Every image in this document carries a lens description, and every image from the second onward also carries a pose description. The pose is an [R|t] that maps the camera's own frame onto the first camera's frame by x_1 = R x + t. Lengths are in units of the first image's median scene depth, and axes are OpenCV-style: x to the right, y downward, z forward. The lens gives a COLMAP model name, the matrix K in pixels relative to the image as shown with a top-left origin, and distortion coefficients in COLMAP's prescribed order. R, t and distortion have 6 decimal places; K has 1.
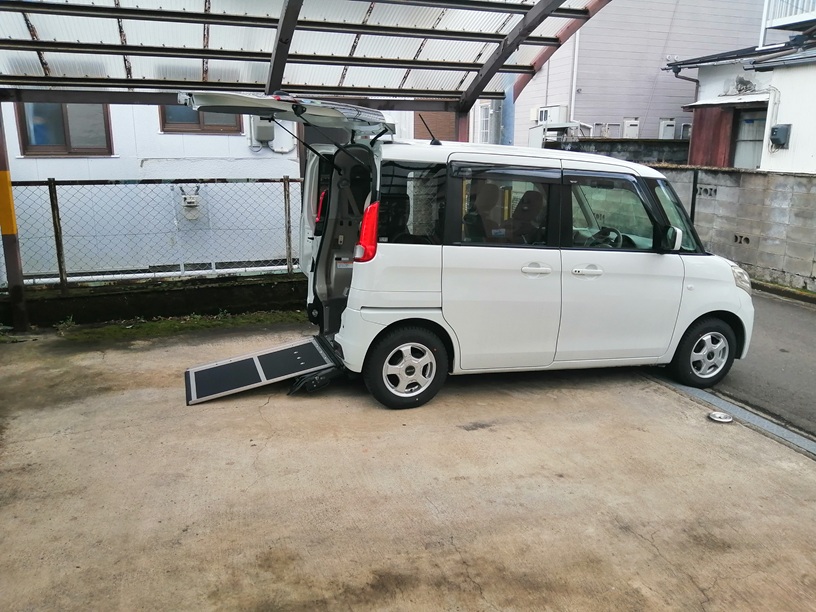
lens RADIAL K [[652.6, 0, 404.5], [0, 652.6, 303.3], [0, 0, 1]] dist [0.077791, -0.100922]
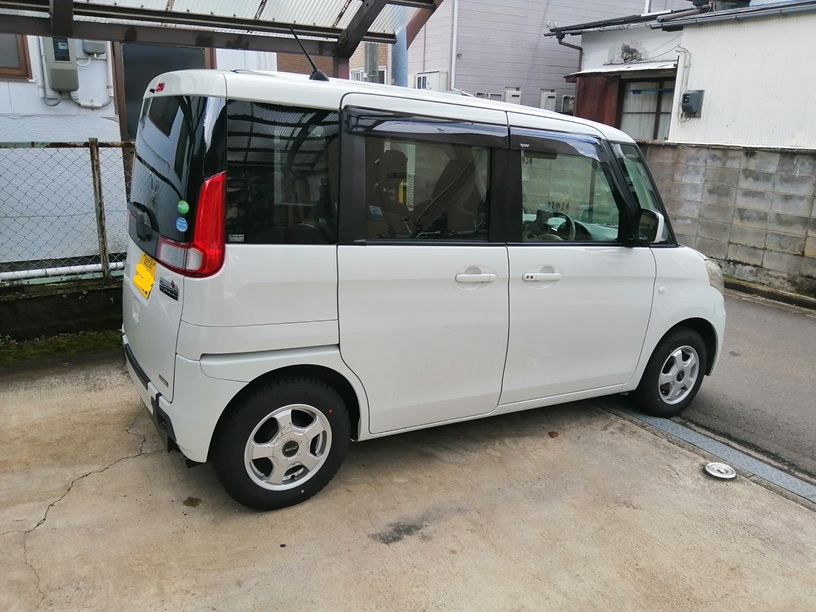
lens RADIAL K [[652.6, 0, 400.9], [0, 652.6, 300.8], [0, 0, 1]] dist [0.077791, -0.100922]
pose [[0.980921, -0.036908, 0.190872, -0.001500], [0.031179, 0.998971, 0.032930, -0.045785], [-0.191891, -0.026351, 0.981063, 0.318066]]
